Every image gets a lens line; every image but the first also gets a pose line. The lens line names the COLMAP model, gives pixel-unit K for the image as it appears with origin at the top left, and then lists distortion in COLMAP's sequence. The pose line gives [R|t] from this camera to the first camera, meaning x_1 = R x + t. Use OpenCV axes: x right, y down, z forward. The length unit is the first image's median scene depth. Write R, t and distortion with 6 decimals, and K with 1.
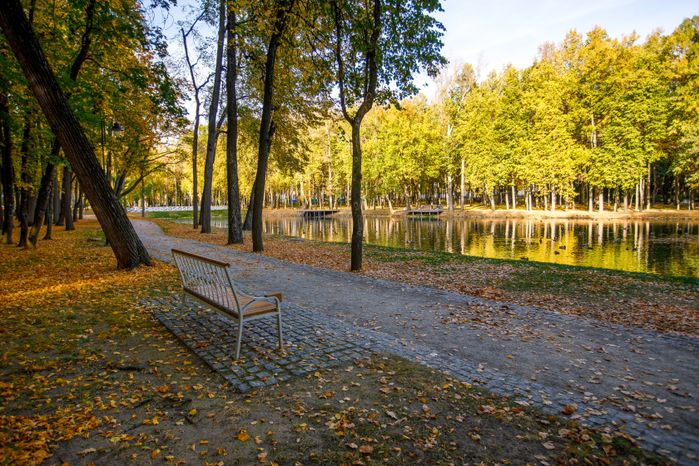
lens RADIAL K [[439.7, 0, 348.1], [0, 439.7, 230.9], [0, 0, 1]] dist [-0.001418, -0.000085]
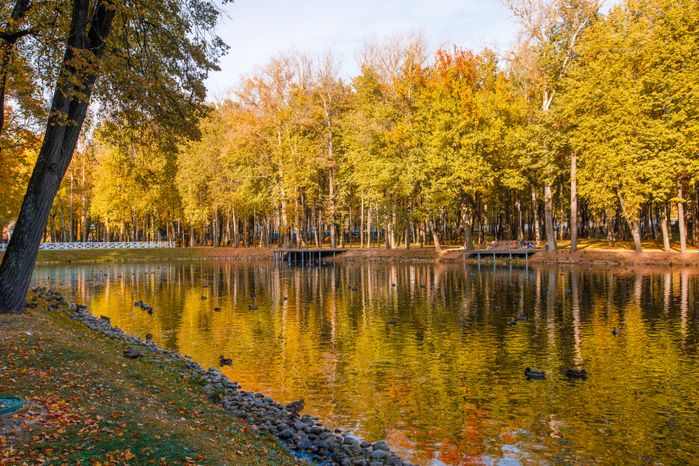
lens RADIAL K [[581.5, 0, 351.0], [0, 581.5, 234.0], [0, 0, 1]] dist [0.006040, 0.008547]
pose [[0.999352, 0.001996, -0.035952, 0.015594], [-0.004738, 0.997070, -0.076348, -0.011067], [0.035694, 0.076469, 0.996433, 0.281407]]
